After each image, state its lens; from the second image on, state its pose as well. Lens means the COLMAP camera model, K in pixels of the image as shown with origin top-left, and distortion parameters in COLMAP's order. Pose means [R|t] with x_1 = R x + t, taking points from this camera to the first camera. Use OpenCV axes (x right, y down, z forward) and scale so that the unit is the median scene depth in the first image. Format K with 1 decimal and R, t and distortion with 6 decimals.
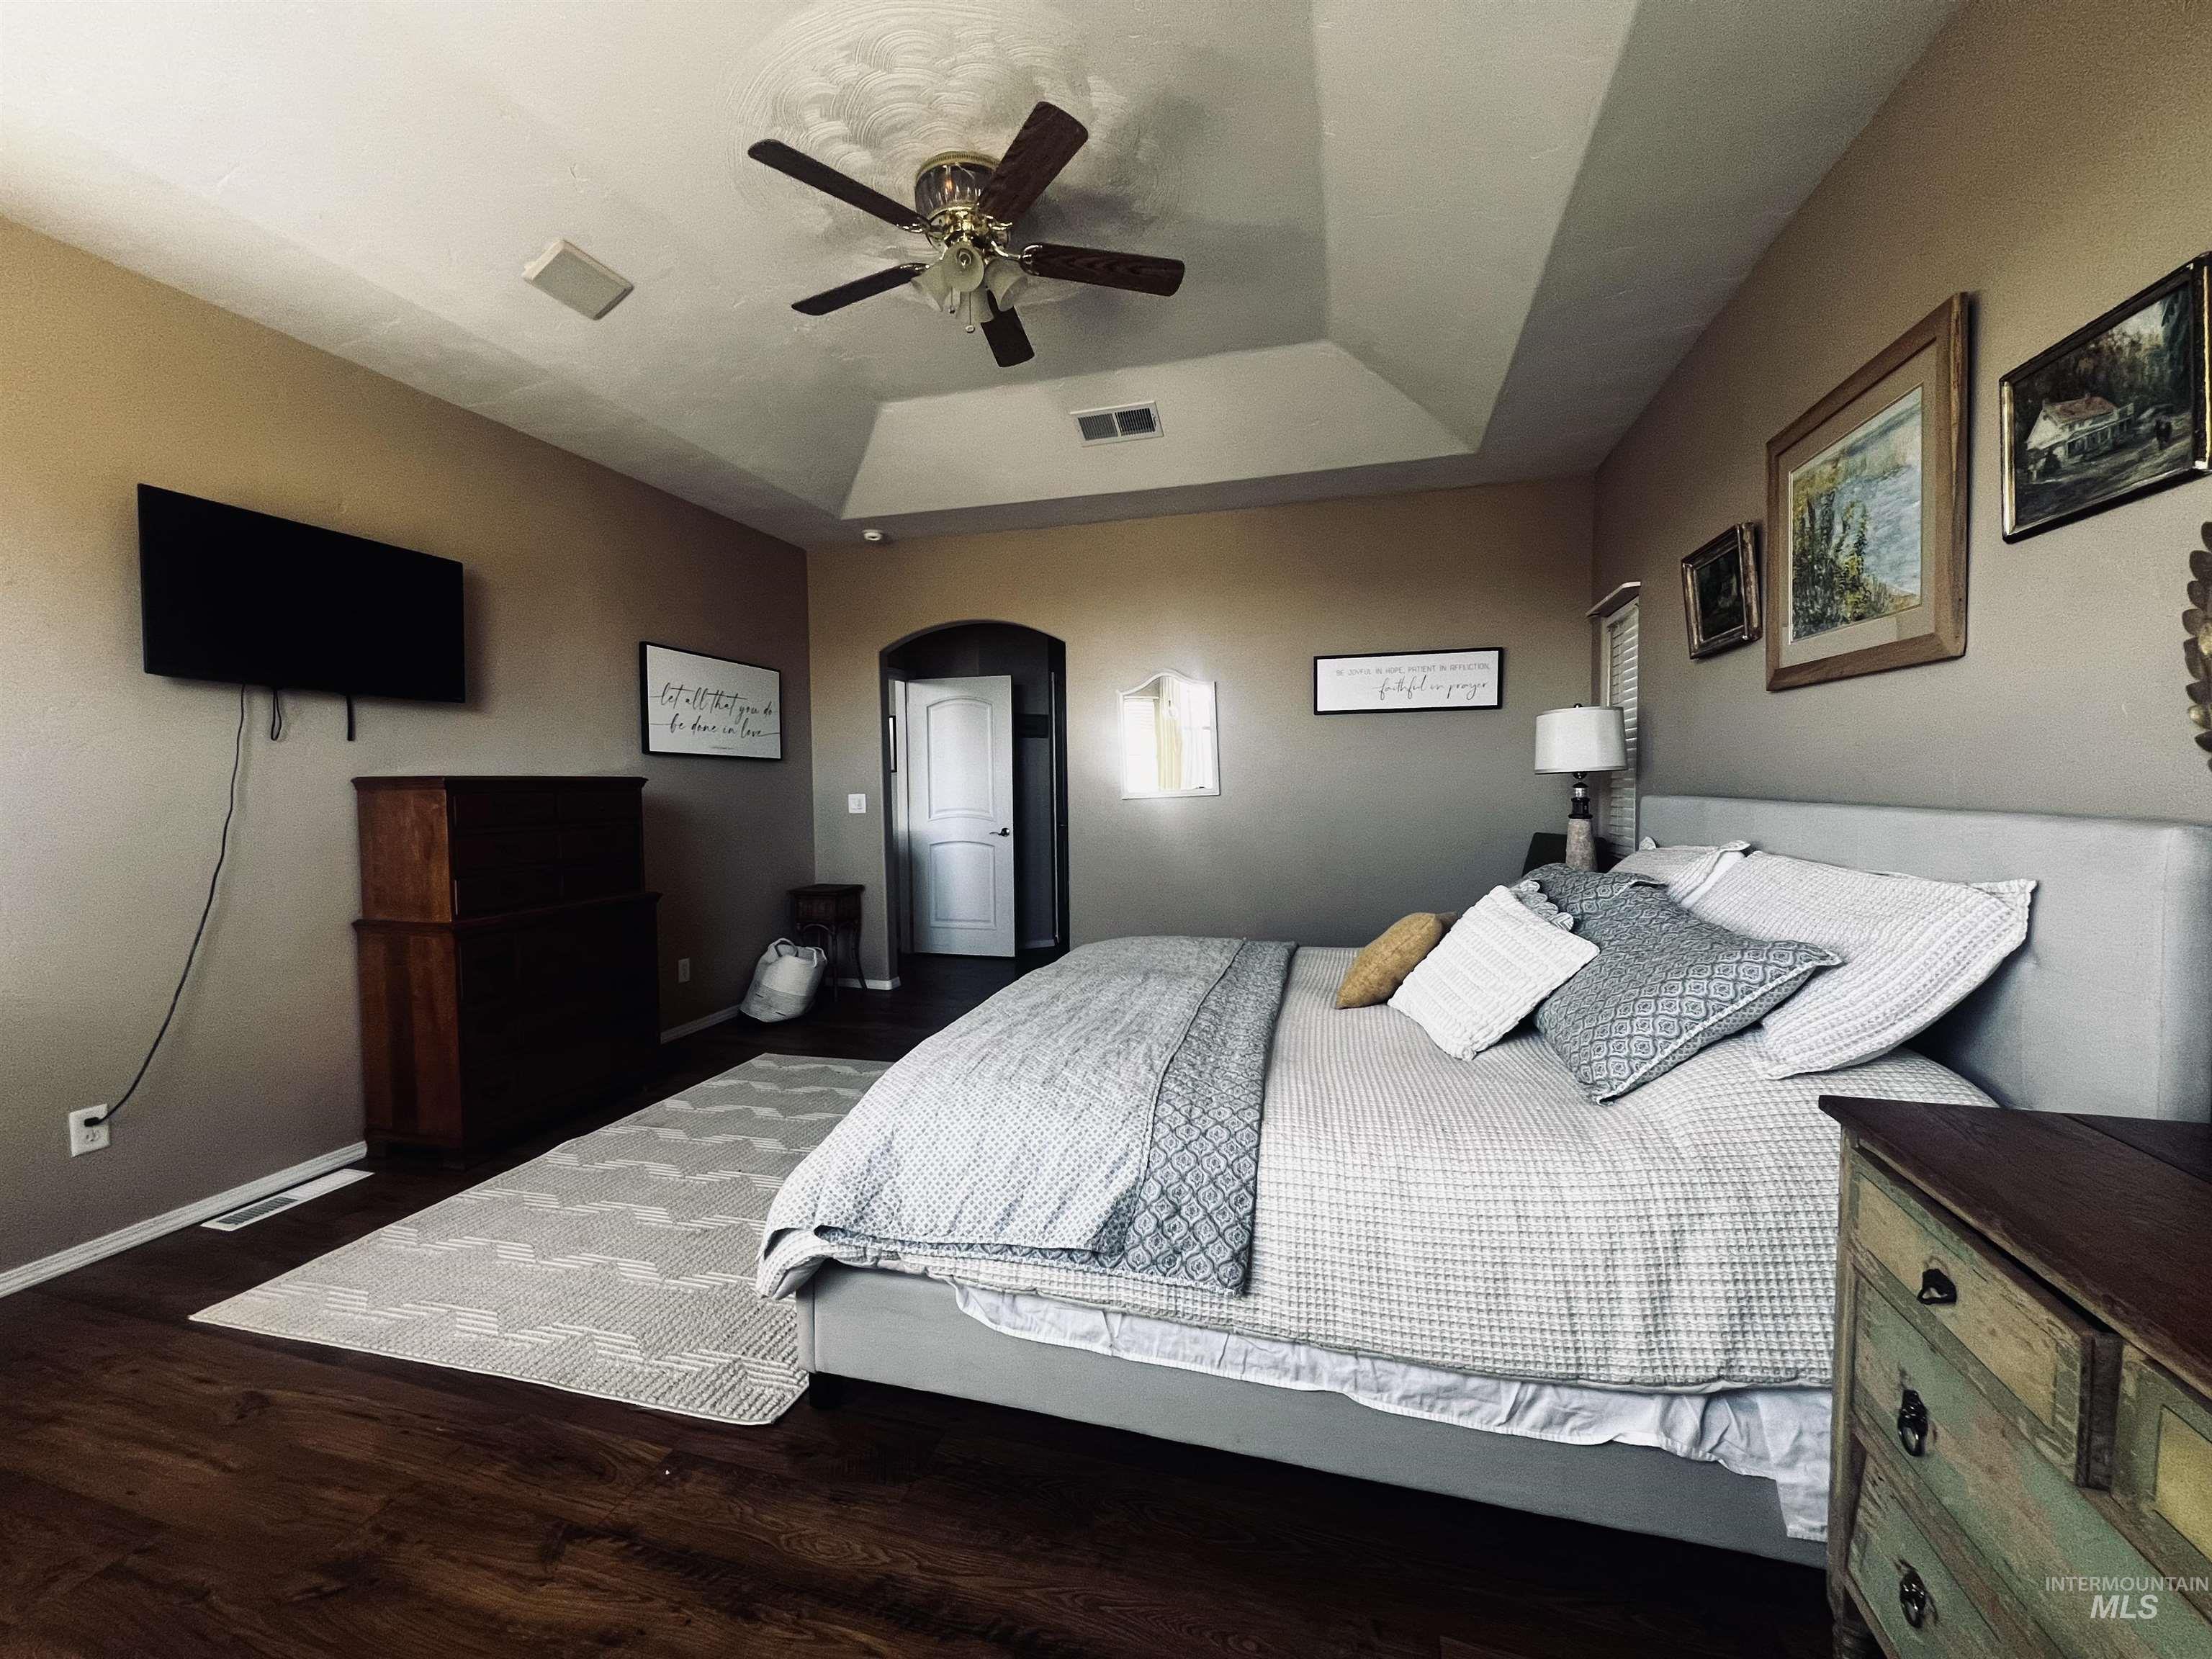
lens RADIAL K [[888.9, 0, 1099.5], [0, 888.9, 822.9], [0, 0, 1]] dist [-0.001515, 0.000450]
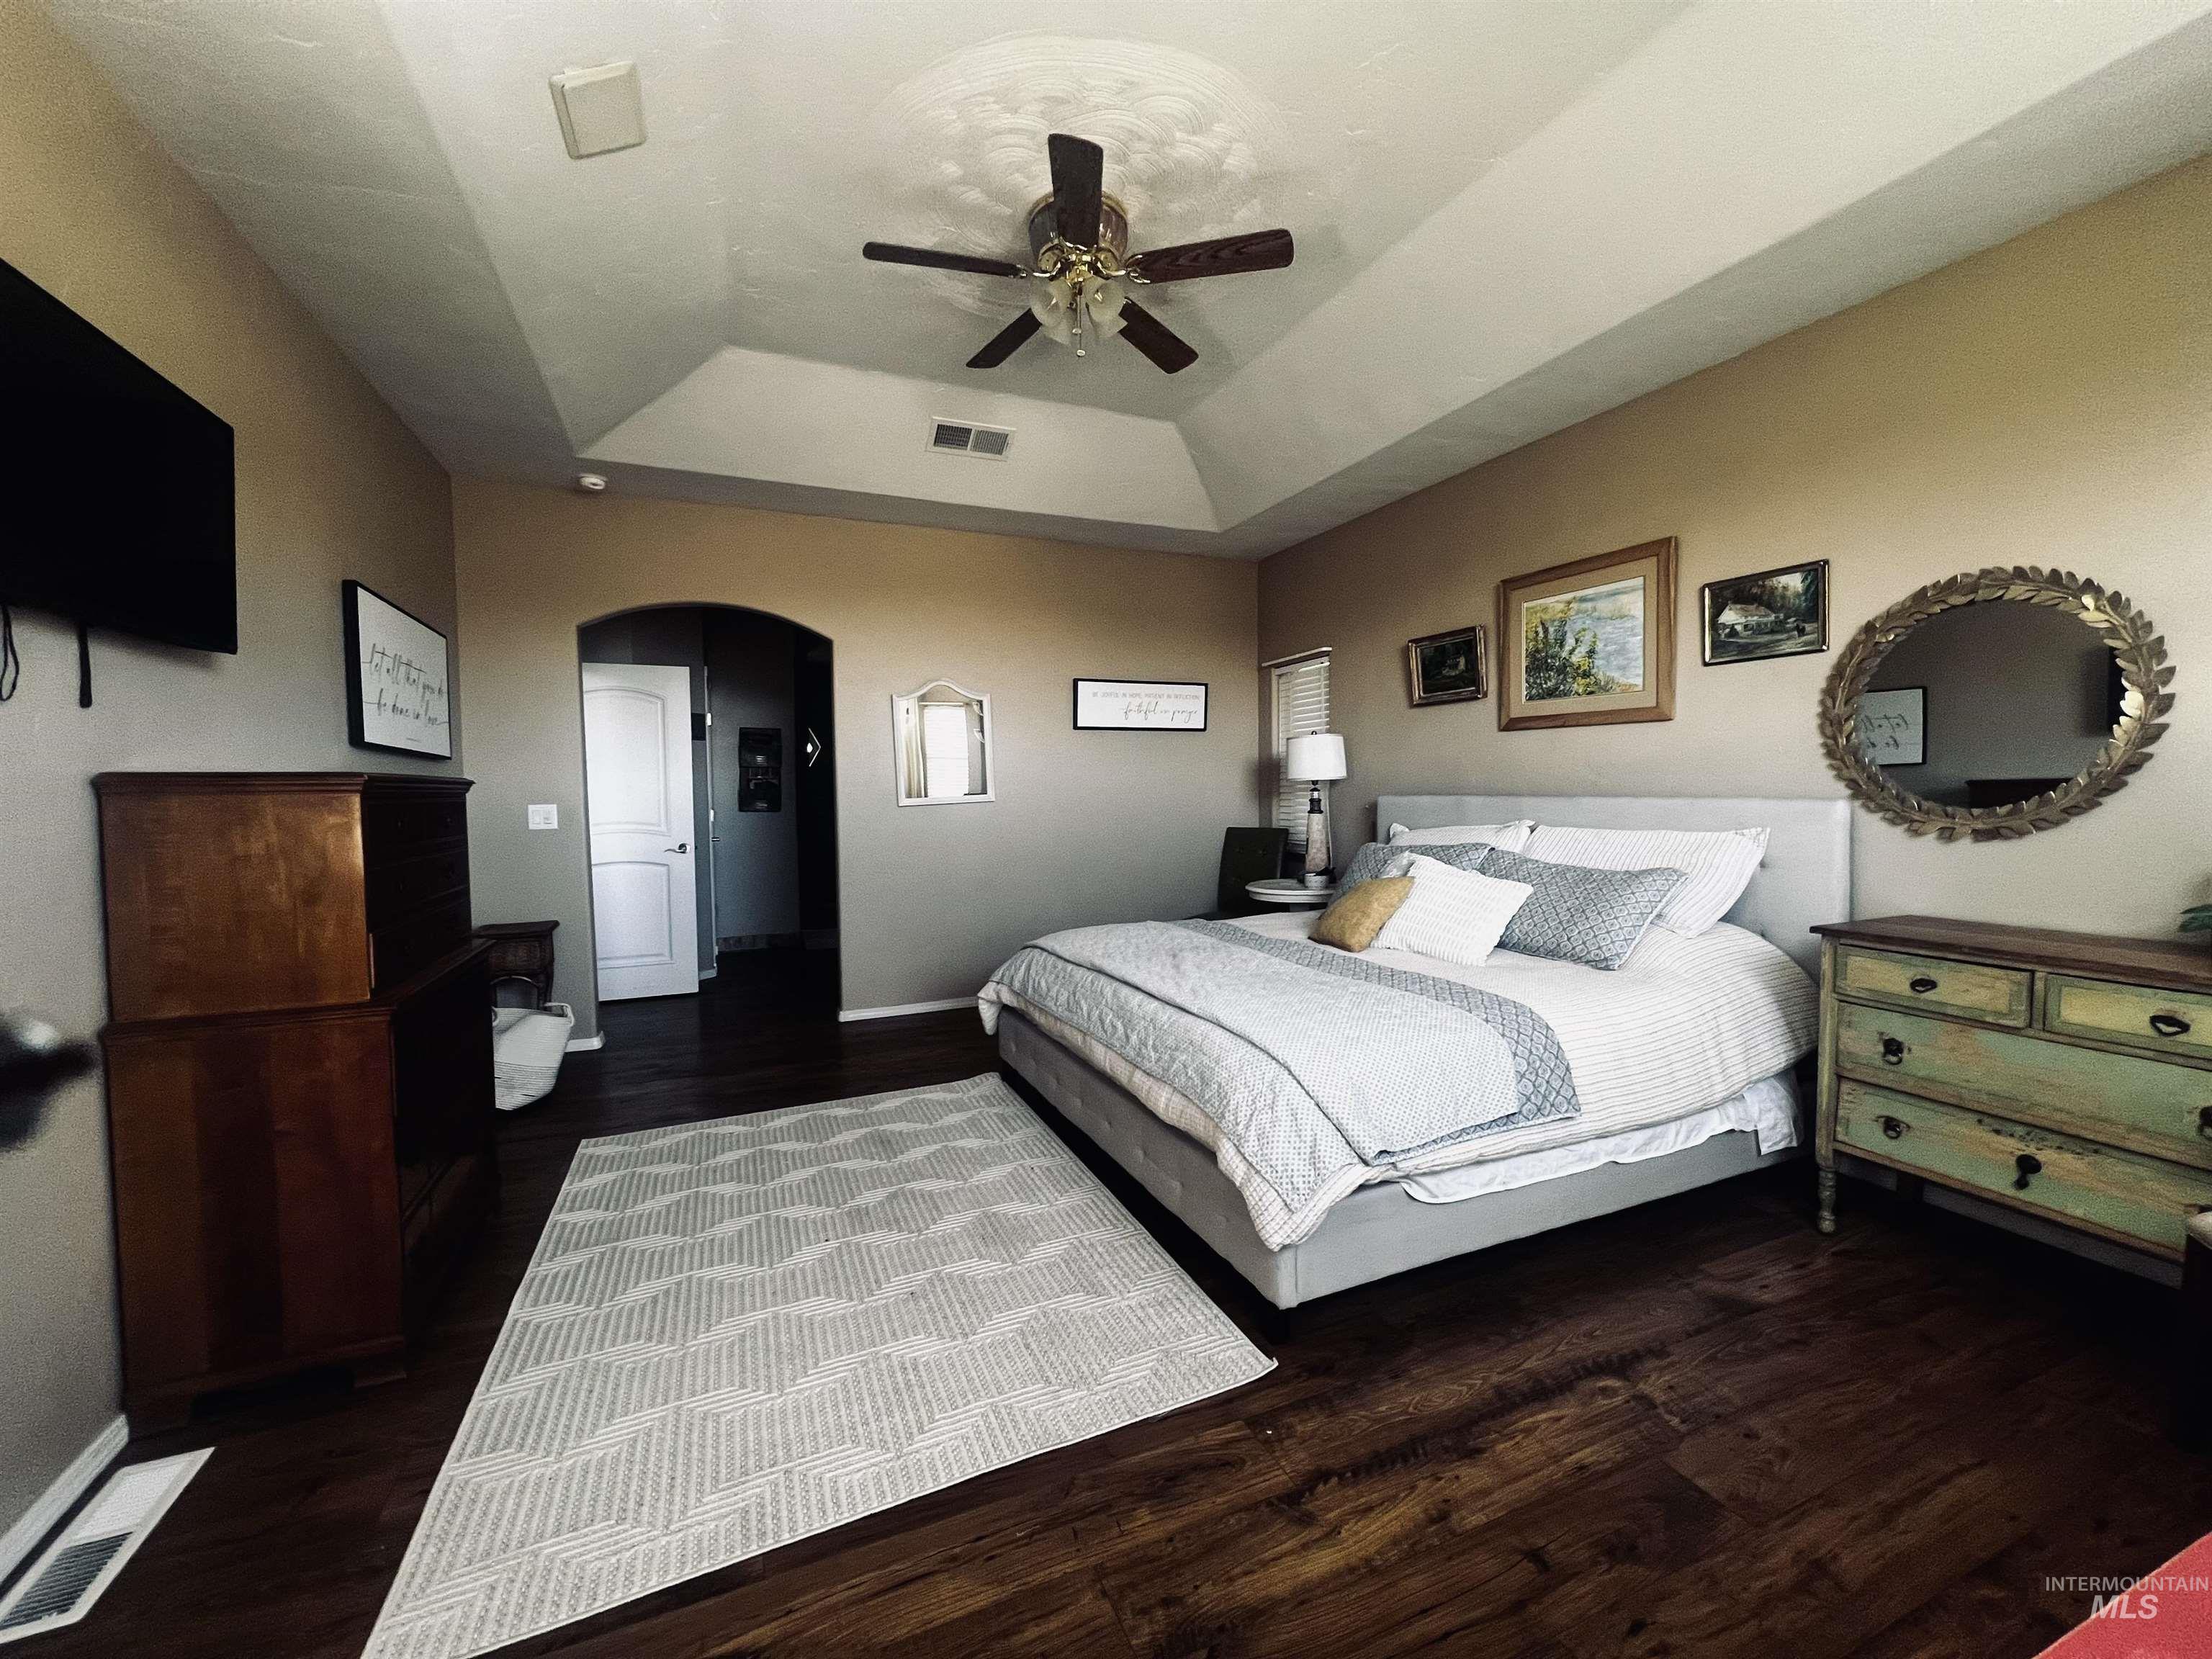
lens RADIAL K [[888.9, 0, 1099.5], [0, 888.9, 822.9], [0, 0, 1]] dist [-0.001515, 0.000450]
pose [[0.773180, -0.023395, 0.633755, -0.914585], [0.032592, 0.999465, -0.002867, 0.003917], [-0.633349, 0.022872, 0.773529, 0.209408]]
